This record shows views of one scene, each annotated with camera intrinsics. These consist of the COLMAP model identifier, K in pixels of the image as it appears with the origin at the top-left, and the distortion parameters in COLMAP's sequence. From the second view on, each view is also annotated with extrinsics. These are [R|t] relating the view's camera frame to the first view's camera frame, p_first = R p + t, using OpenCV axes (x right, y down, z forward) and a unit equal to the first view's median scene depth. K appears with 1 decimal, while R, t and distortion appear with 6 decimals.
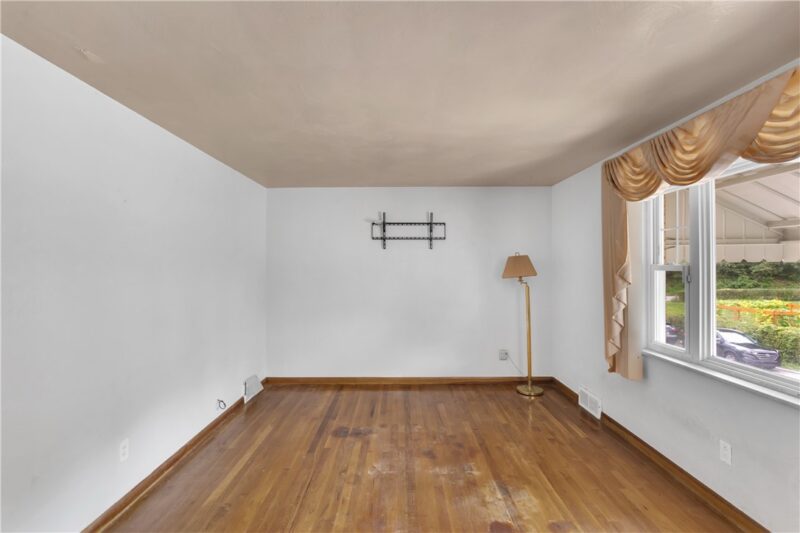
lens RADIAL K [[376.5, 0, 394.5], [0, 376.5, 268.4], [0, 0, 1]] dist [-0.003806, 0.003518]
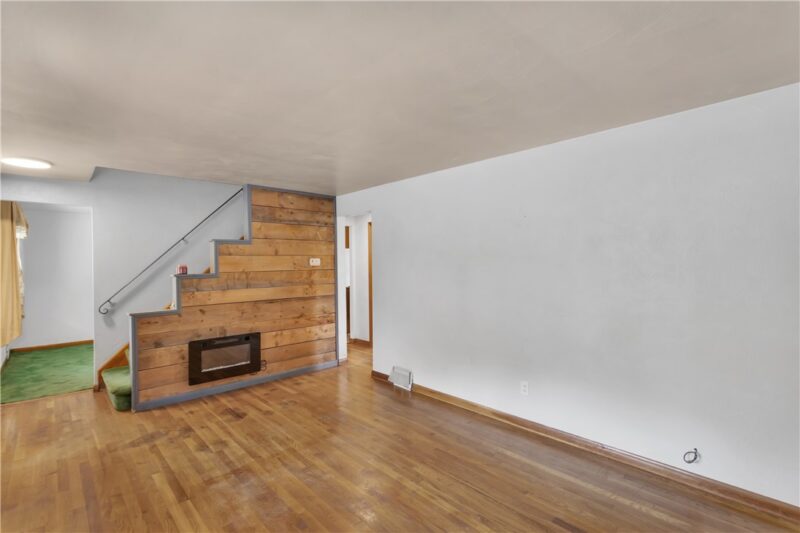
lens RADIAL K [[376.5, 0, 396.6], [0, 376.5, 265.7], [0, 0, 1]] dist [-0.003806, 0.003518]
pose [[-0.729630, 0.013275, -0.683713, 0.483882], [0.009586, 0.999912, 0.009186, -0.007186], [0.683775, 0.000148, -0.729693, 1.314790]]
